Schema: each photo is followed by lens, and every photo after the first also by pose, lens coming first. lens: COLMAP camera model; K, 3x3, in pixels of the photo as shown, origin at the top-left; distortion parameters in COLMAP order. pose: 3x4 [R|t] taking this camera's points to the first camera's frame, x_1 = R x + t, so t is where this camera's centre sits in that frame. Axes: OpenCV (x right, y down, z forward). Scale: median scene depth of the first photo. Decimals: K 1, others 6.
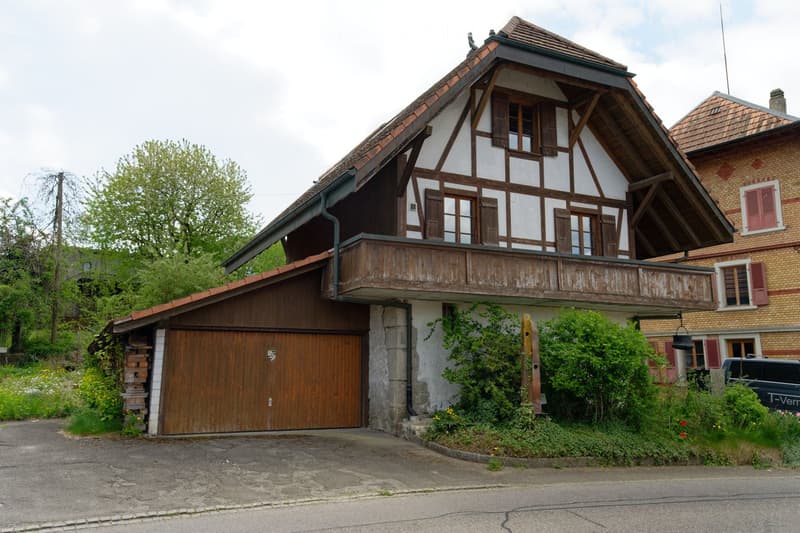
lens RADIAL K [[662.9, 0, 400.0], [0, 662.9, 266.5], [0, 0, 1]] dist [-0.000076, 0.000081]
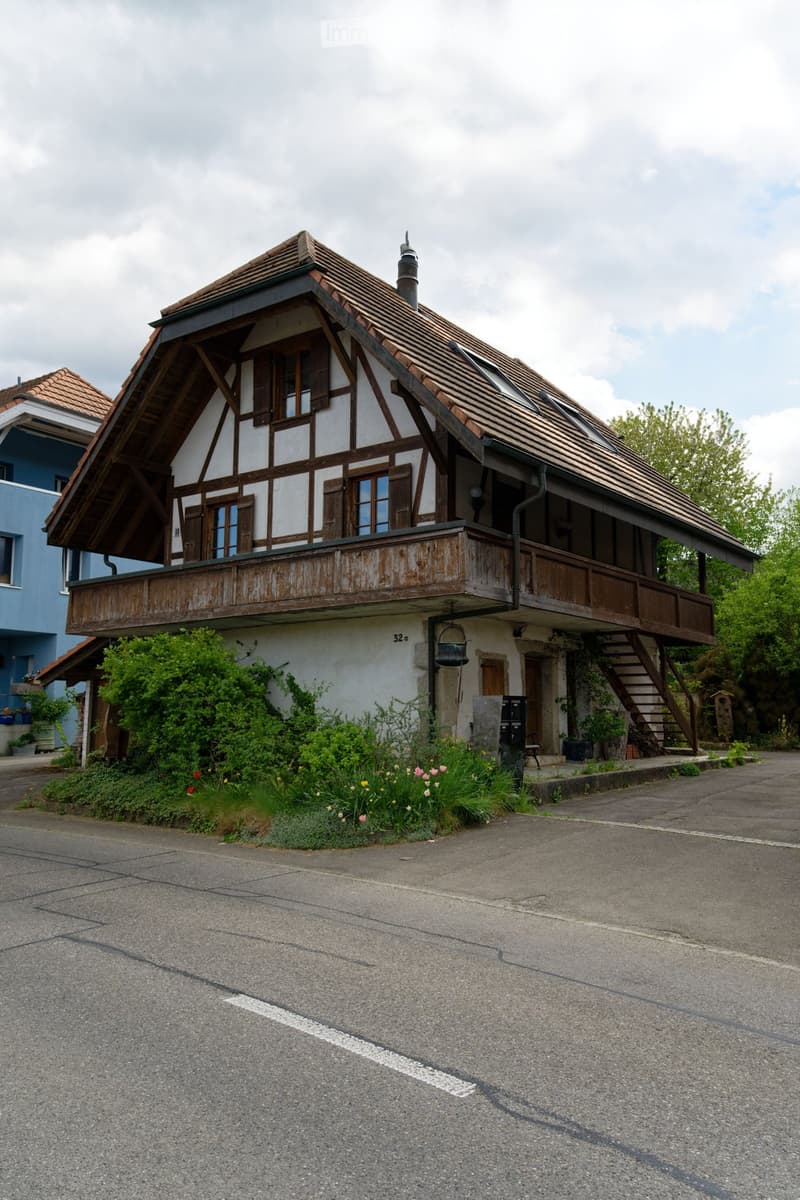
lens RADIAL K [[994.3, 0, 400.0], [0, 994.3, 600.0], [0, 0, 1]] dist [-0.000076, 0.000081]
pose [[0.461398, -0.119268, -0.879140, 1.241728], [0.152115, 0.986884, -0.054051, 0.112426], [0.874056, -0.108791, 0.473488, 0.568180]]
